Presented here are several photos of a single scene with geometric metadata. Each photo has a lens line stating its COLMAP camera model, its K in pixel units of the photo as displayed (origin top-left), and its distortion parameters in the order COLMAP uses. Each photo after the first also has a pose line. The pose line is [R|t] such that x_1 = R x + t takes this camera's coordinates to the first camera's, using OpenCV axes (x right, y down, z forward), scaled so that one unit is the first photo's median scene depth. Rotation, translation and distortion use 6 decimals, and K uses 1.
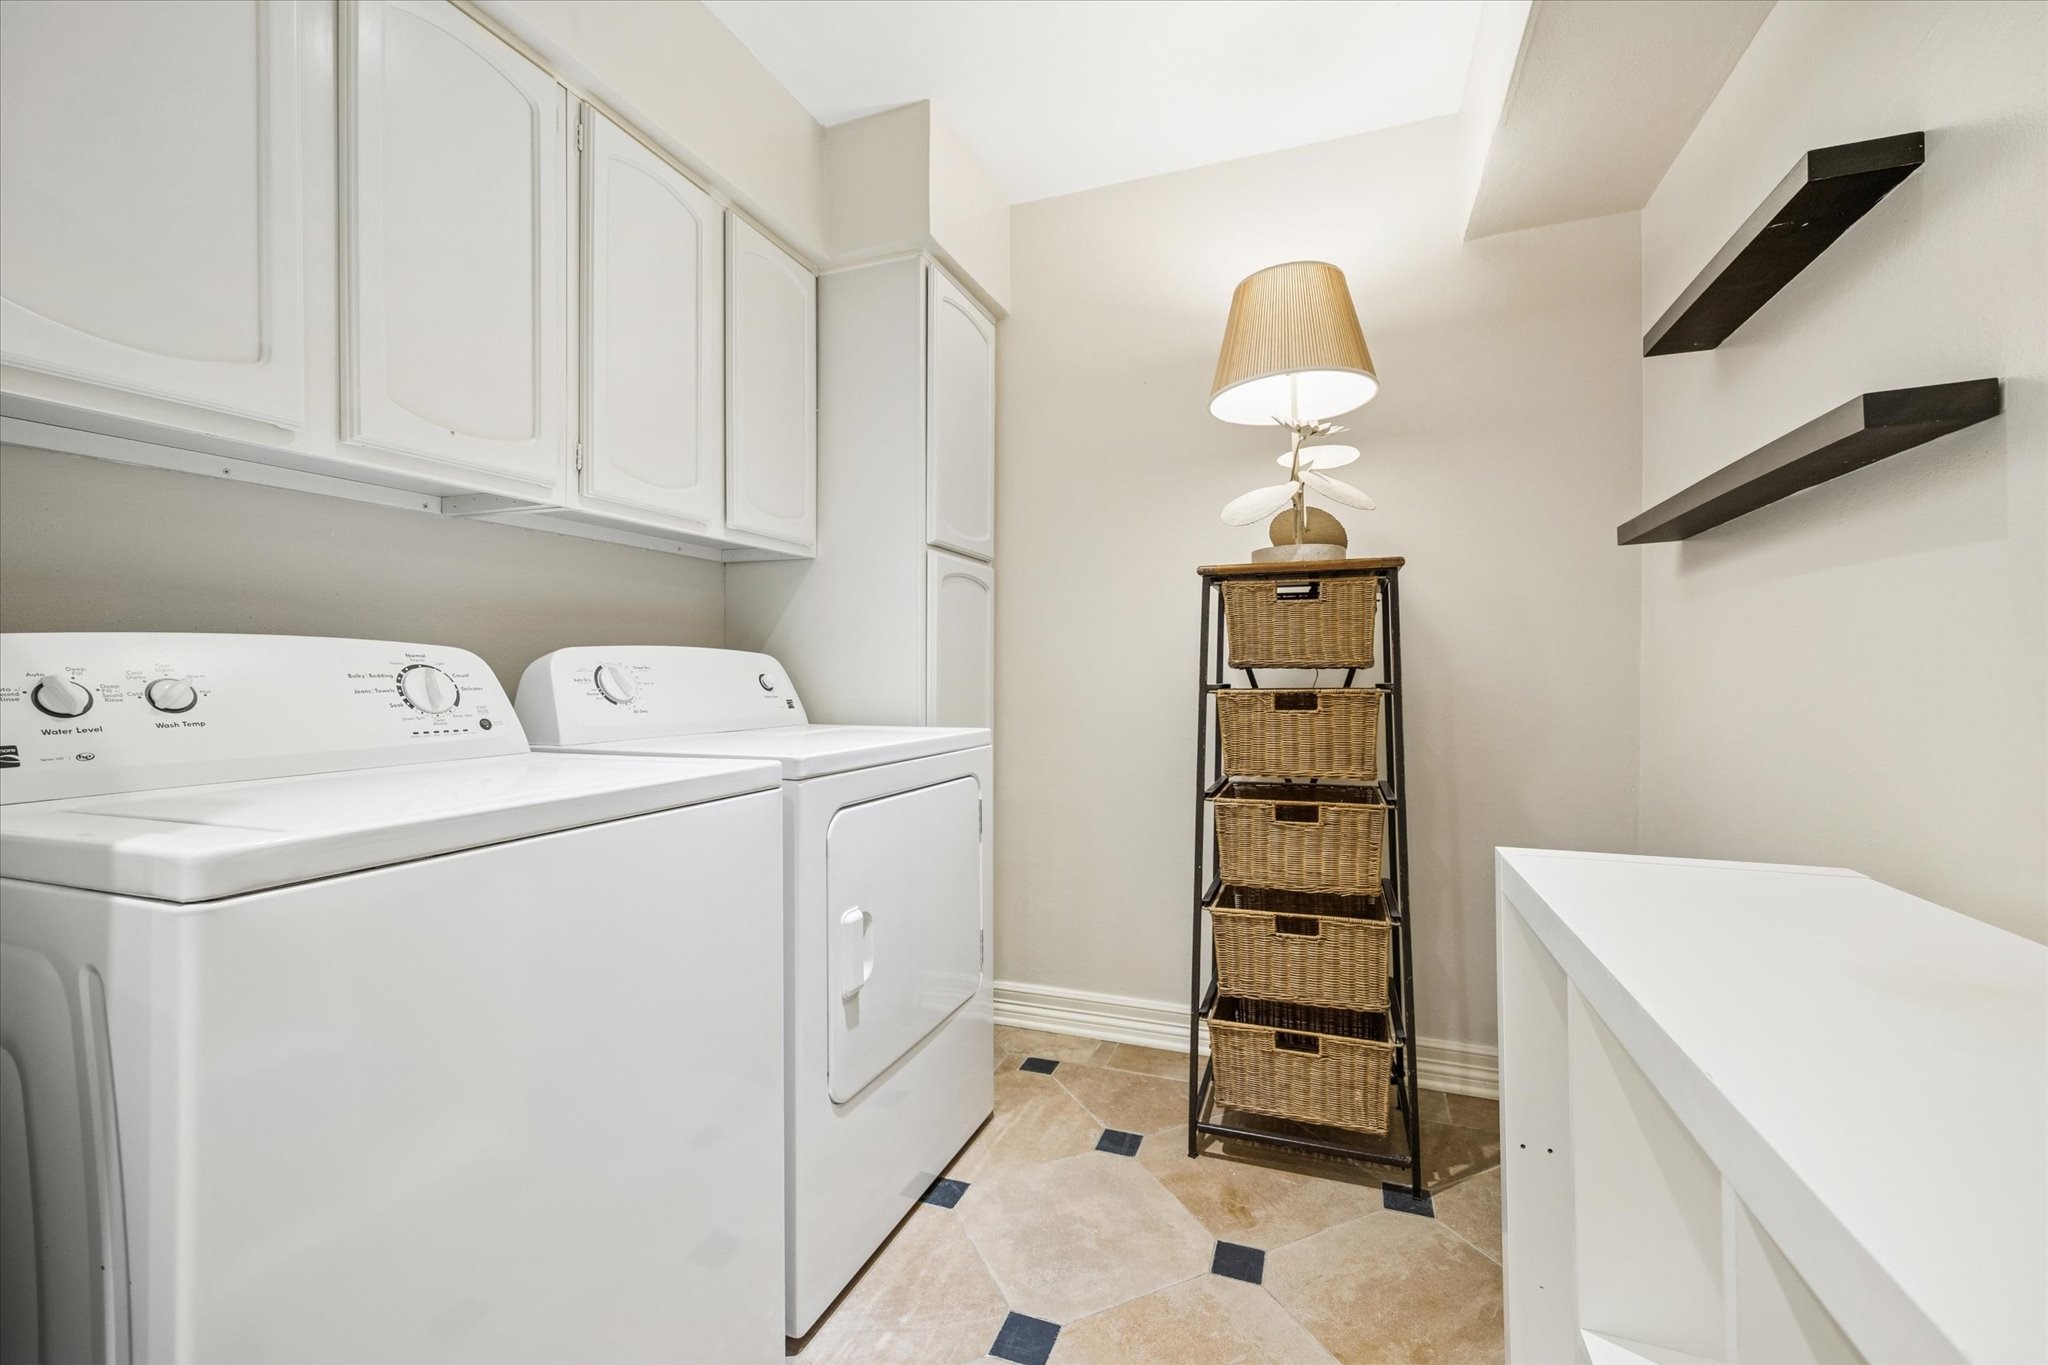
lens RADIAL K [[799.9, 0, 1026.4], [0, 799.9, 656.0], [0, 0, 1]] dist [-0.002575, 0.000051]
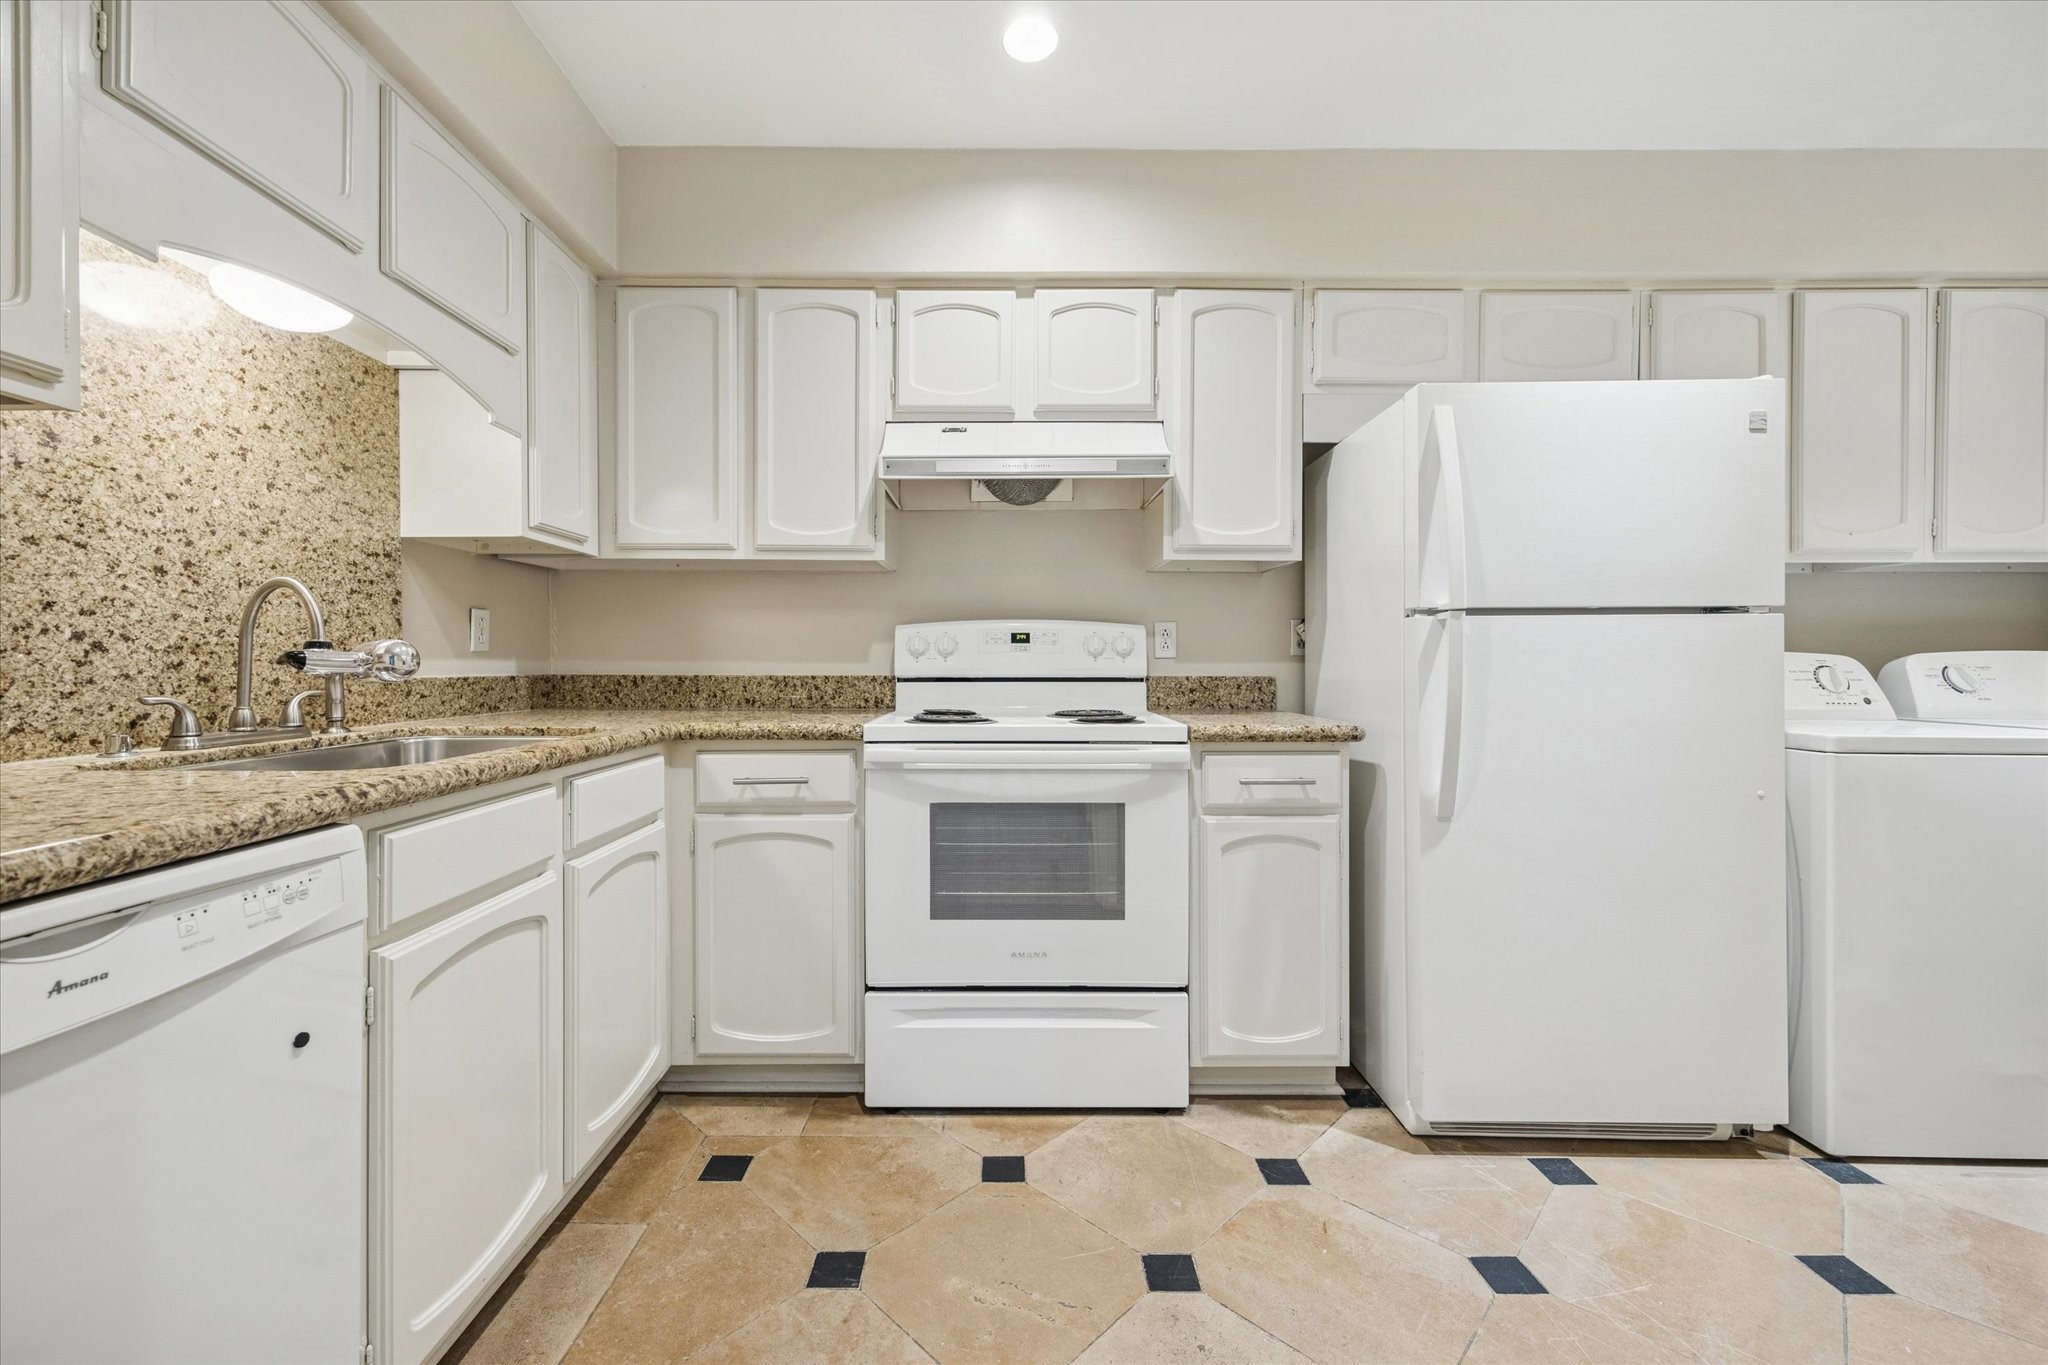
lens RADIAL K [[821.3, 0, 1017.9], [0, 821.3, 665.2], [0, 0, 1]] dist [0.011807, 0.000062]
pose [[0.366591, 0.005512, -0.930366, 0.274653], [0.014335, 0.999830, 0.011572, -0.033243], [0.930272, -0.017579, 0.366450, -1.212716]]
